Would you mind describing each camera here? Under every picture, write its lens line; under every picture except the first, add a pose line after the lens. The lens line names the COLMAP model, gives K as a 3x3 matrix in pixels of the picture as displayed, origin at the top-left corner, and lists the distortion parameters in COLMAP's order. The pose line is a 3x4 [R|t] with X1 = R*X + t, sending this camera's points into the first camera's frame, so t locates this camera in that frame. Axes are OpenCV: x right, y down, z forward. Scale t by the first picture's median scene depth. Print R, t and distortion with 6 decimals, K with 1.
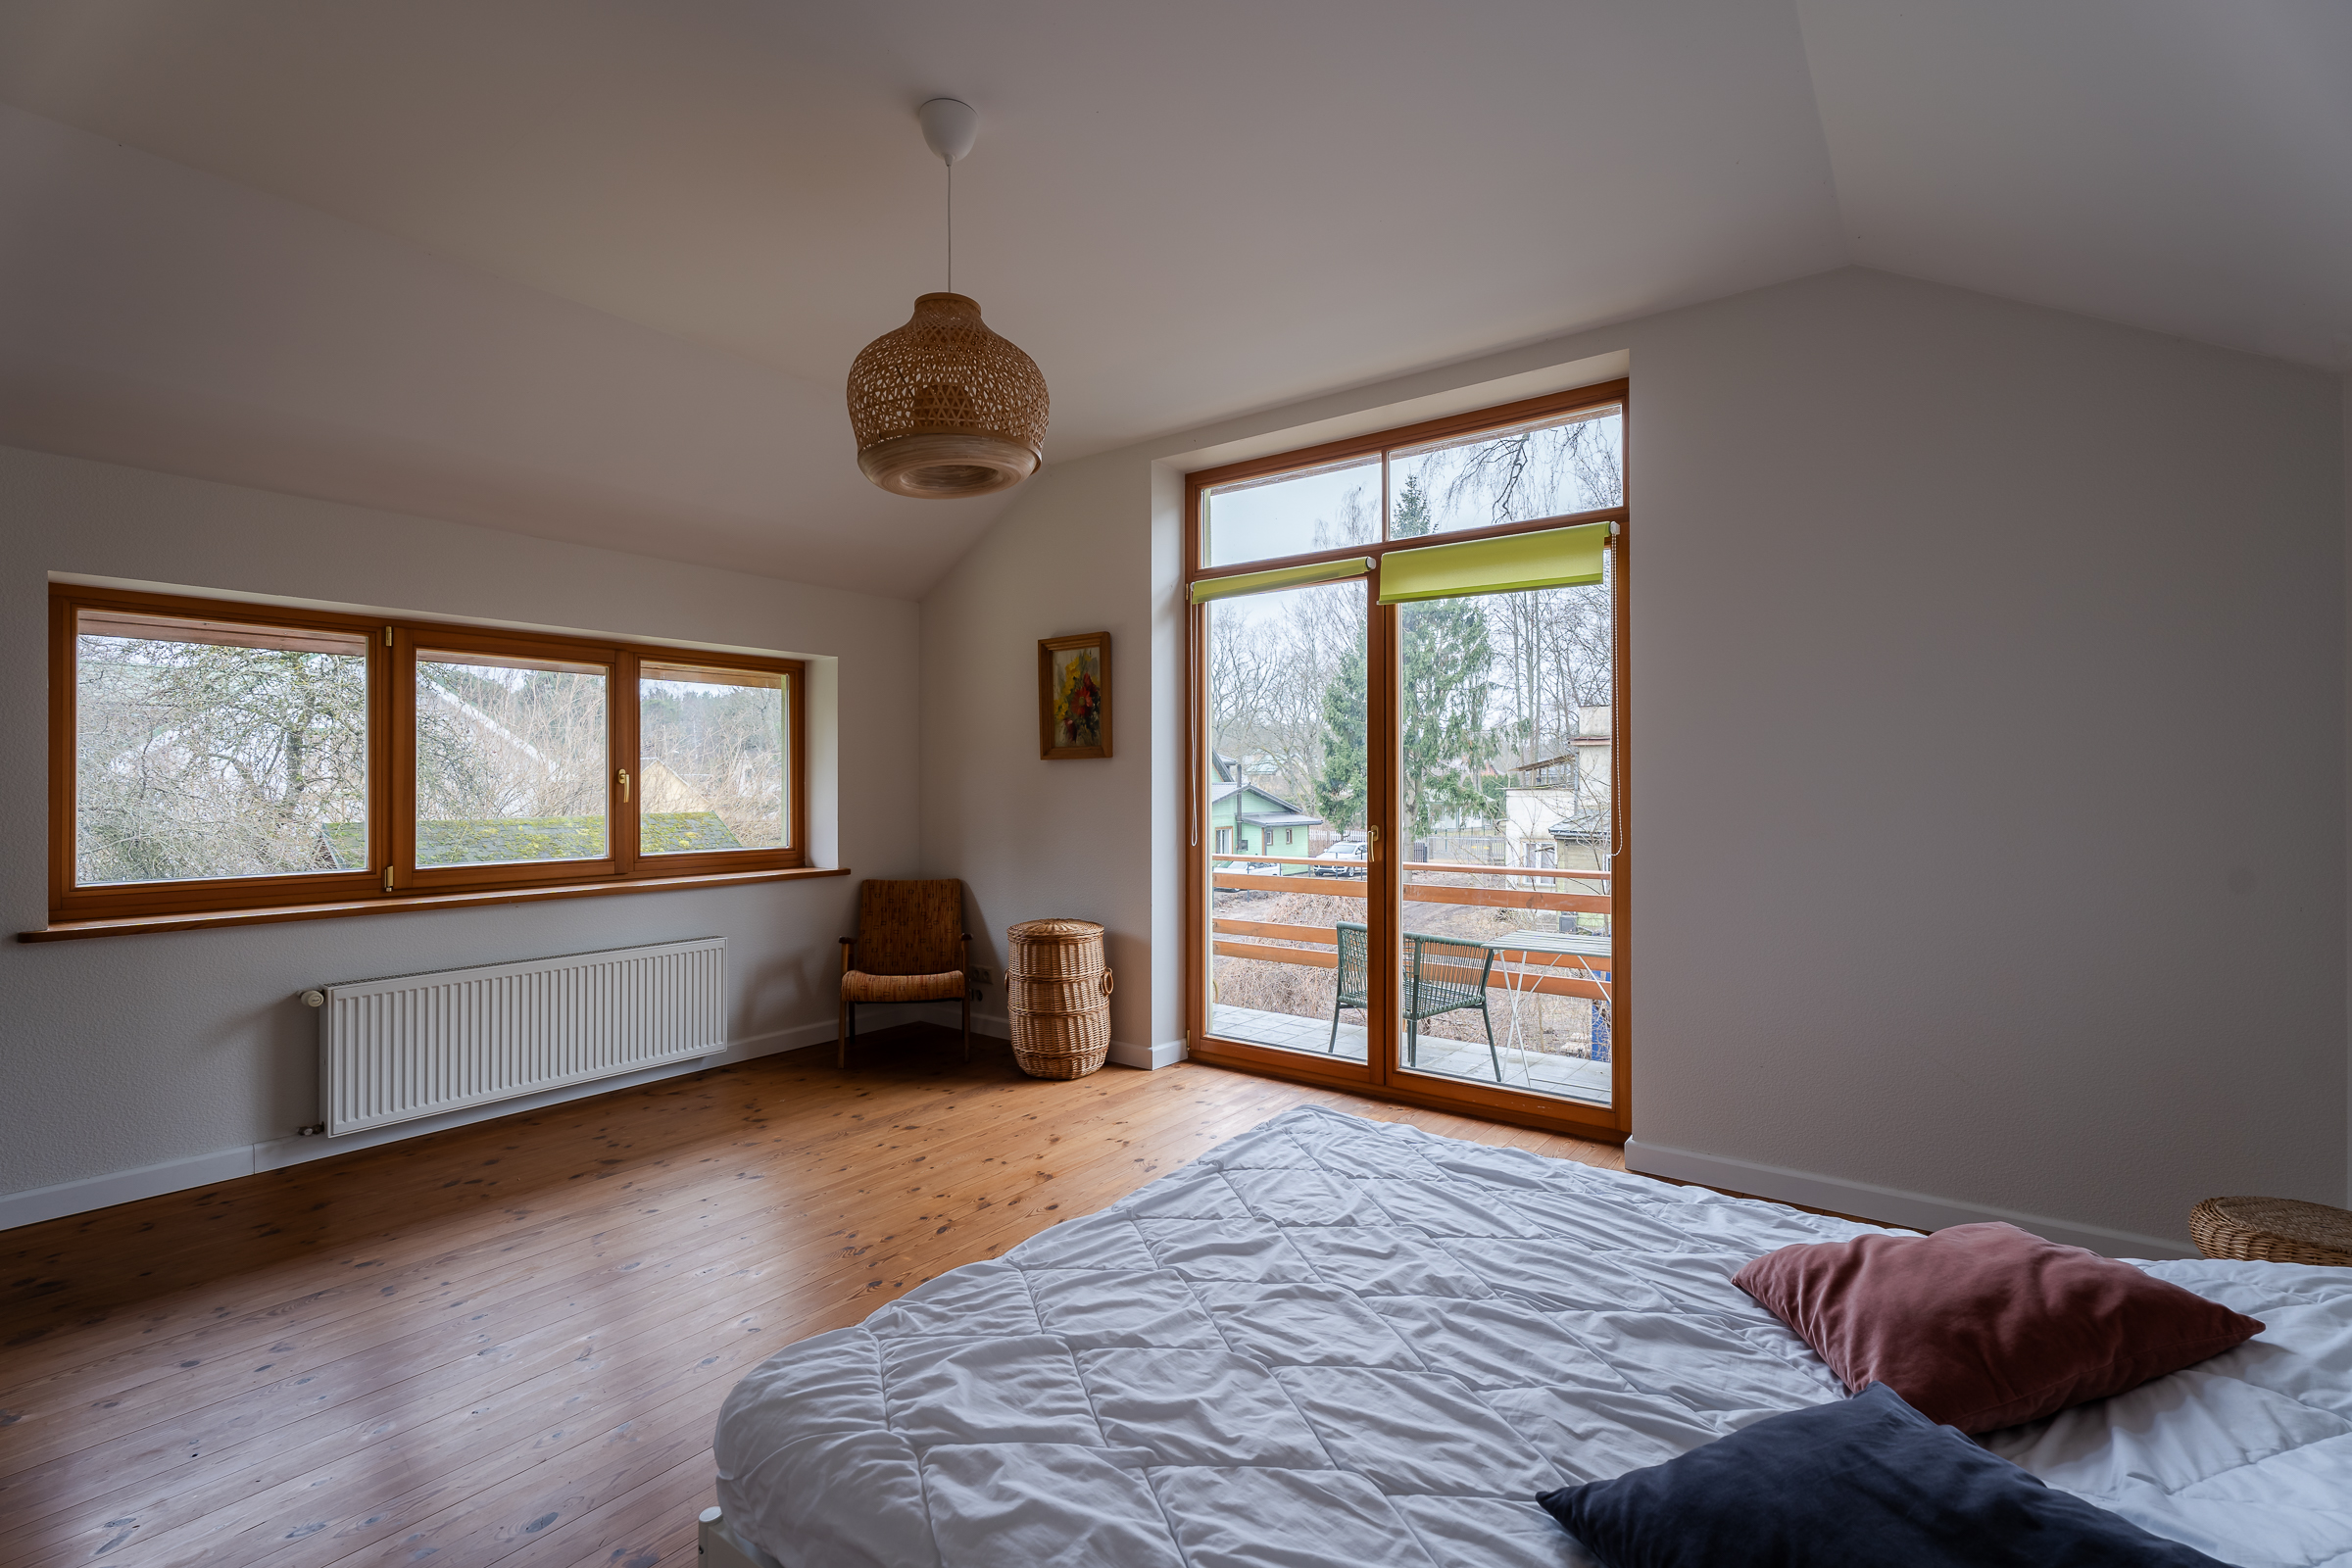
lens RADIAL K [[1051.2, 0, 1175.0], [0, 1051.2, 799.0], [0, 0, 1]] dist [0.001457, -0.000114]
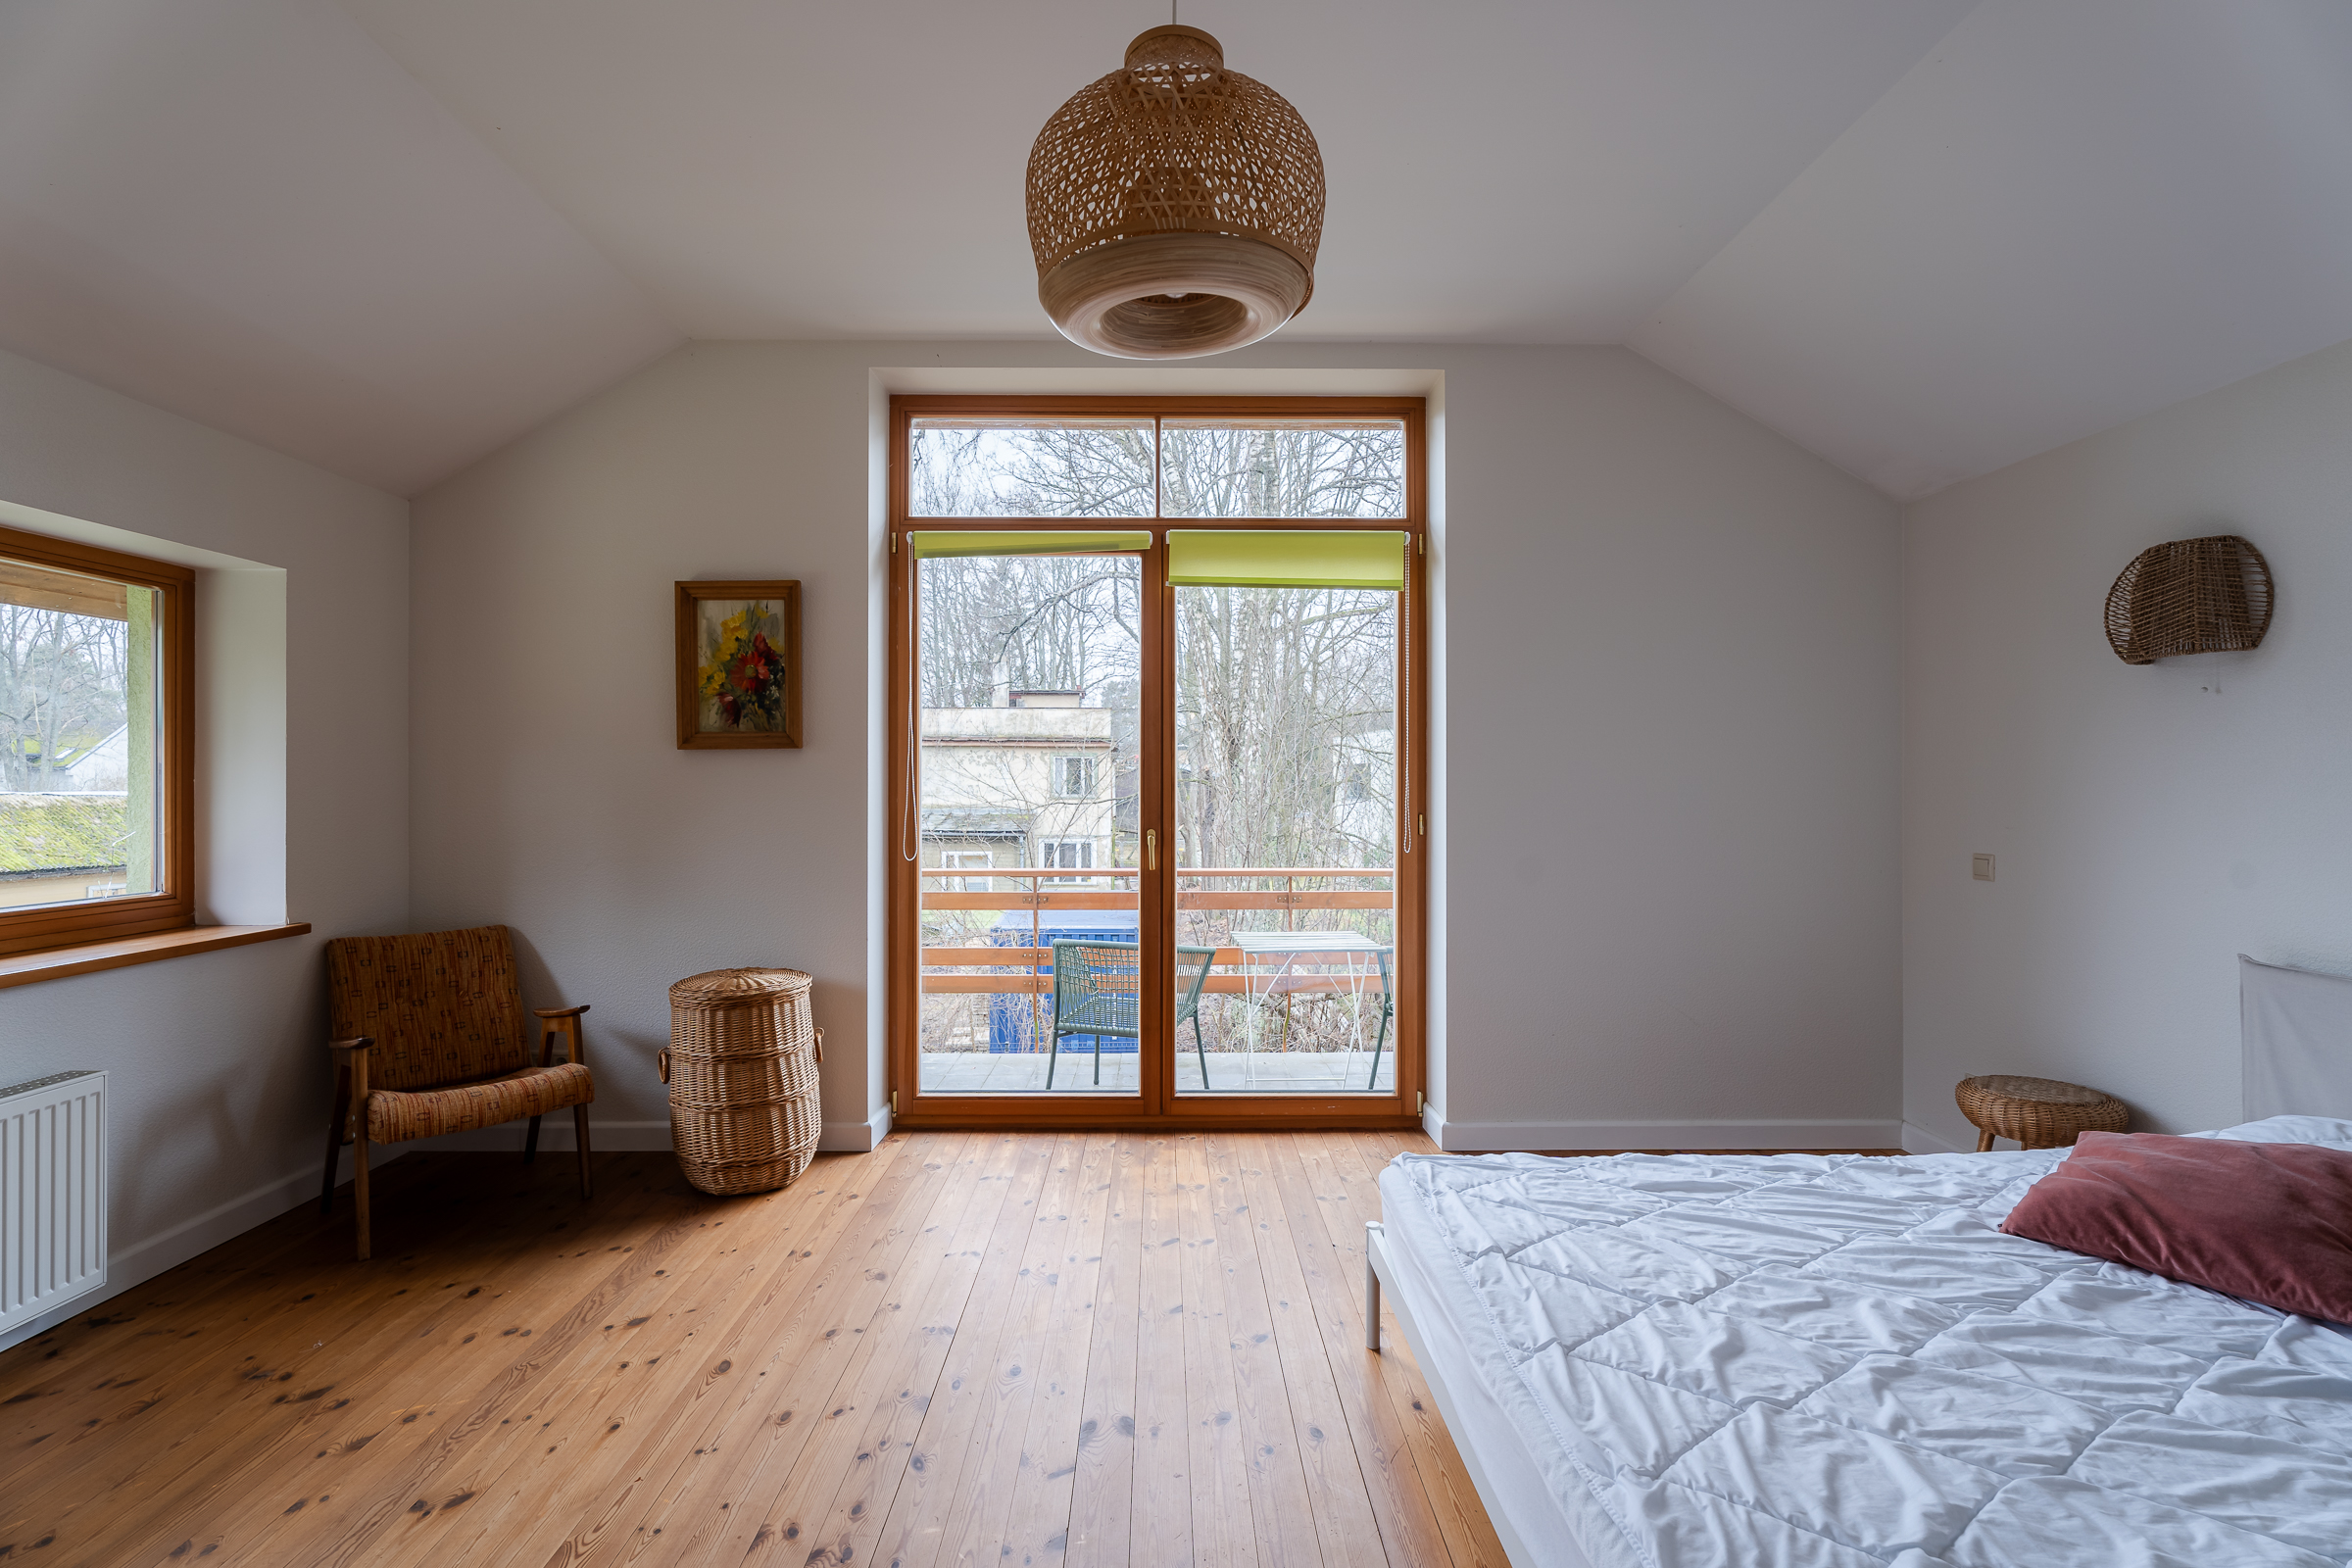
lens RADIAL K [[1059.0, 0, 1175.9], [0, 1059.0, 787.6], [0, 0, 1]] dist [0.003042, -0.001075]
pose [[0.796936, -0.002454, 0.604059, -0.345328], [0.008361, 0.999941, -0.006968, -0.003895], [-0.604006, 0.010603, 0.796909, 0.261152]]
